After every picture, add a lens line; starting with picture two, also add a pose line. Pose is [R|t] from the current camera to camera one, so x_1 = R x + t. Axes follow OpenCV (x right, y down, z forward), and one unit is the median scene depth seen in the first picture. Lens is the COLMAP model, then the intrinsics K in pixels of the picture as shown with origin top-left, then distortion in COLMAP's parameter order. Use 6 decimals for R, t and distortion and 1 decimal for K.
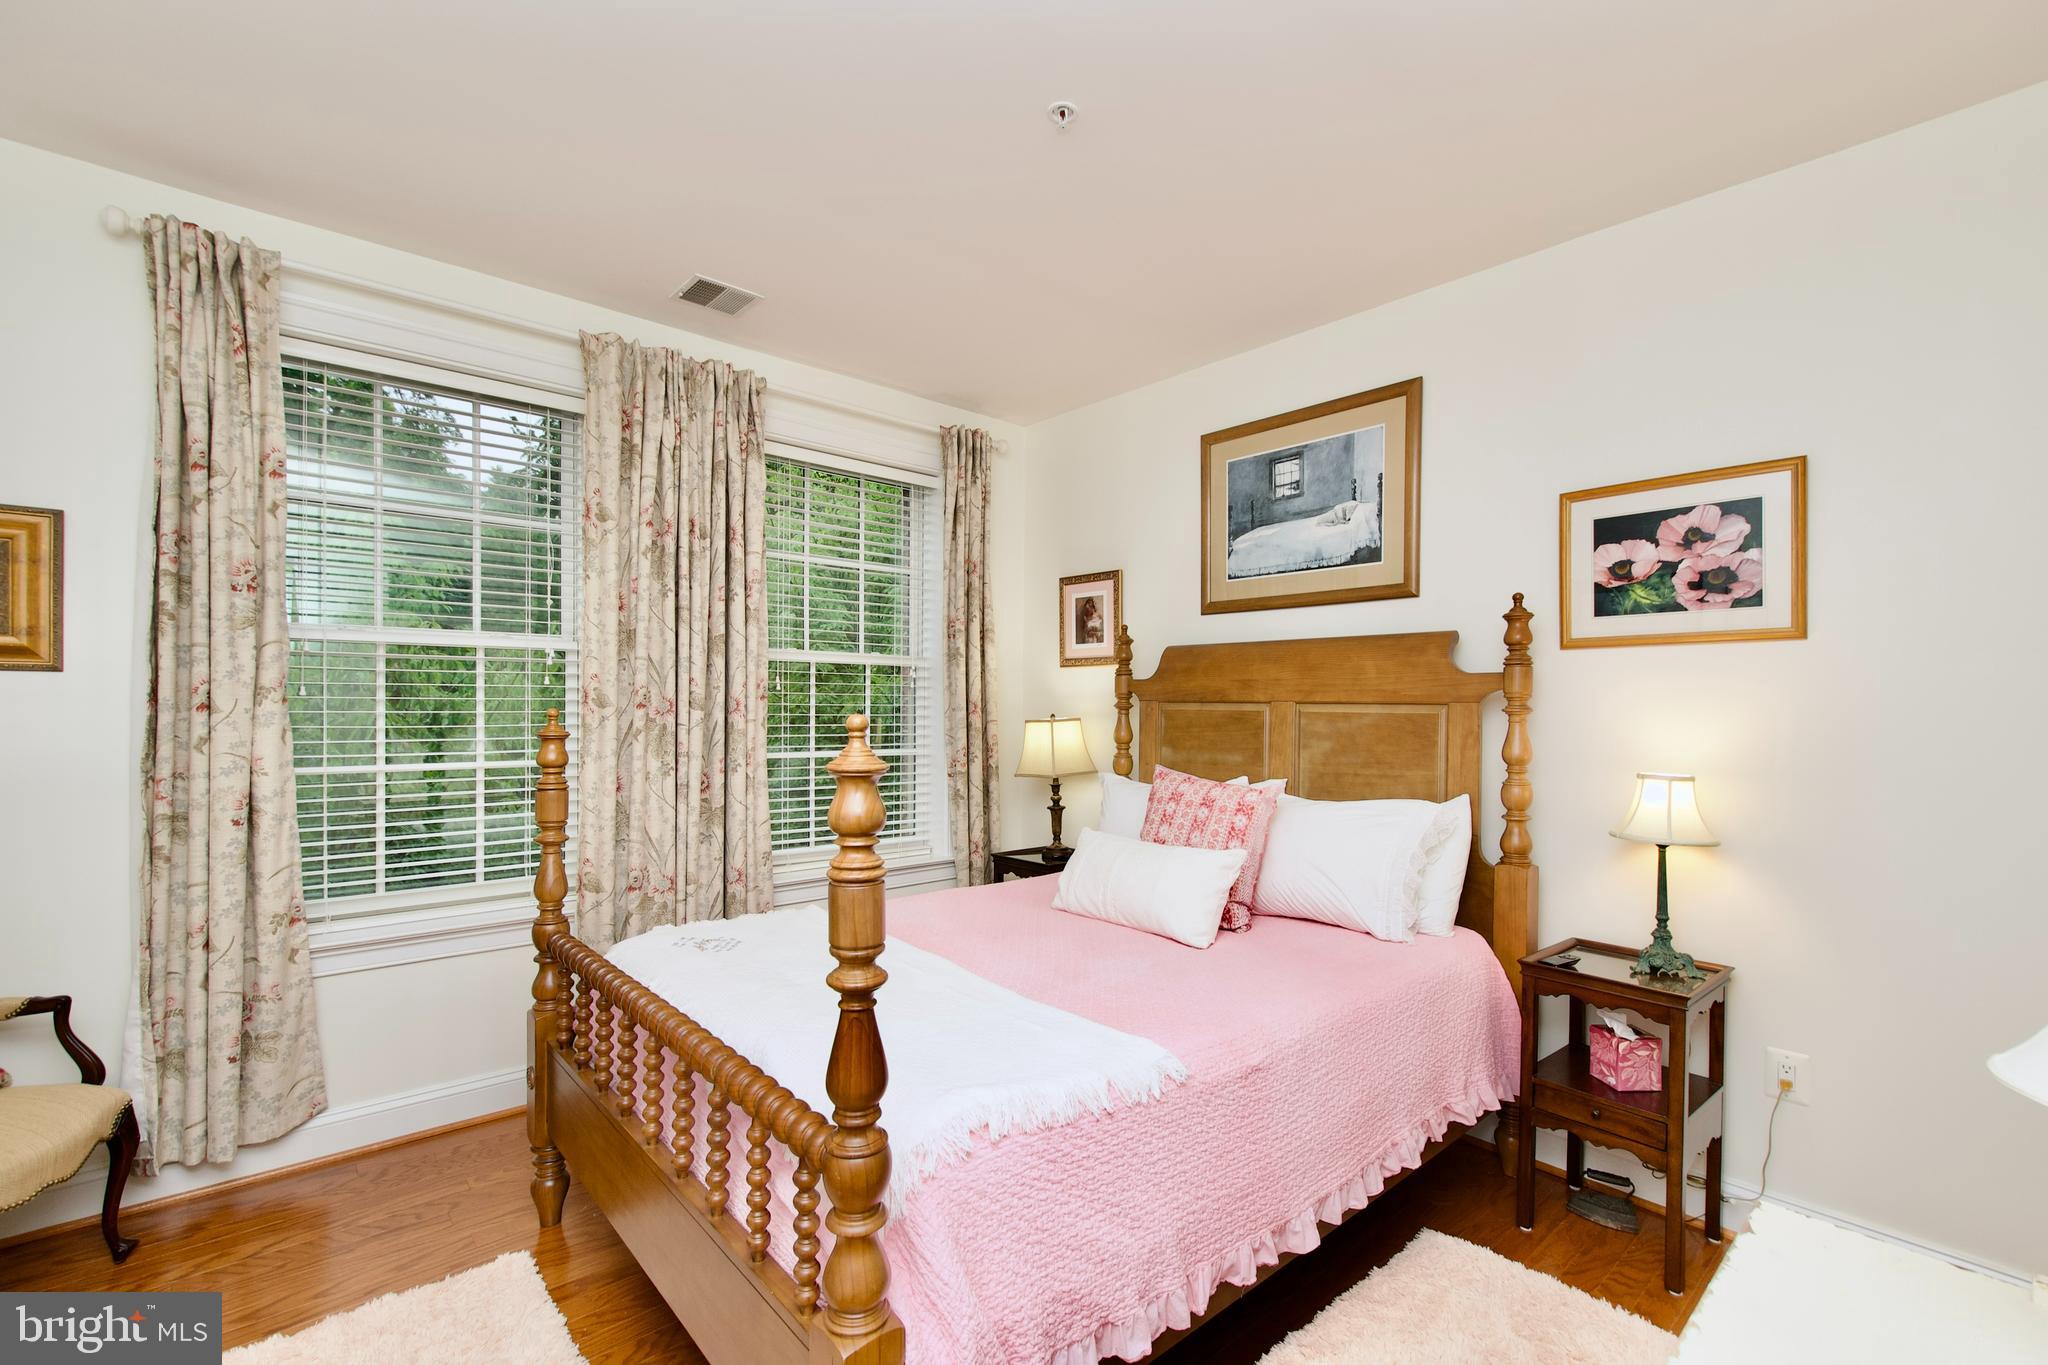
lens RADIAL K [[900.5, 0, 1025.4], [0, 900.5, 688.5], [0, 0, 1]] dist [0.004411, -0.003312]
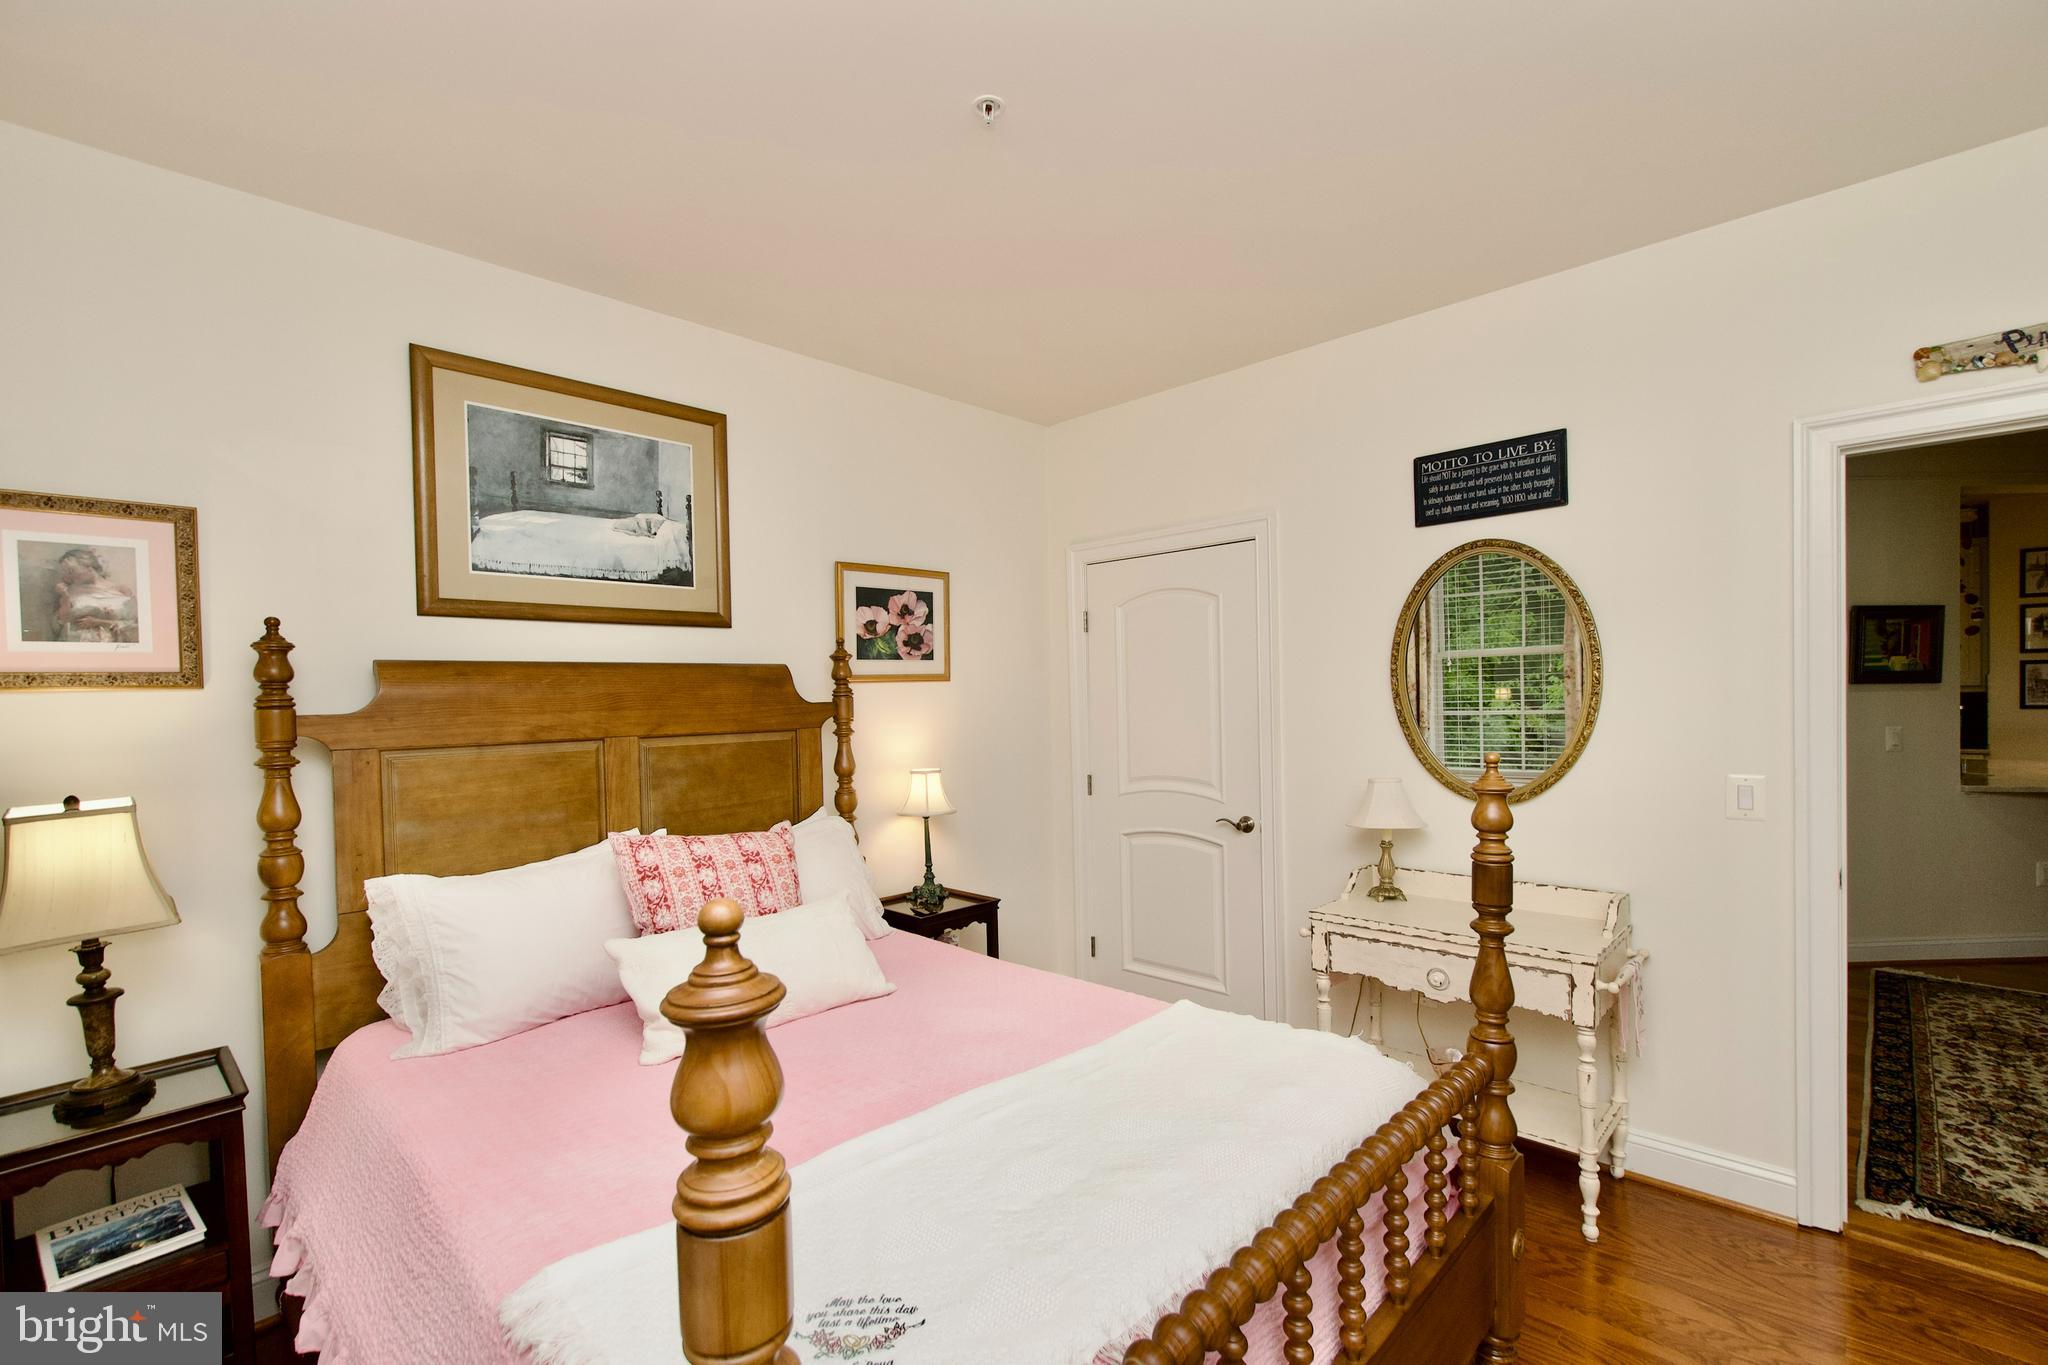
lens RADIAL K [[900.5, 0, 1024.1], [0, 900.5, 702.2], [0, 0, 1]] dist [0.004411, -0.003312]
pose [[-0.089773, -0.013819, 0.995866, -0.629293], [0.008195, 0.999860, 0.014613, -0.029375], [-0.995929, 0.009473, -0.089647, 0.763698]]
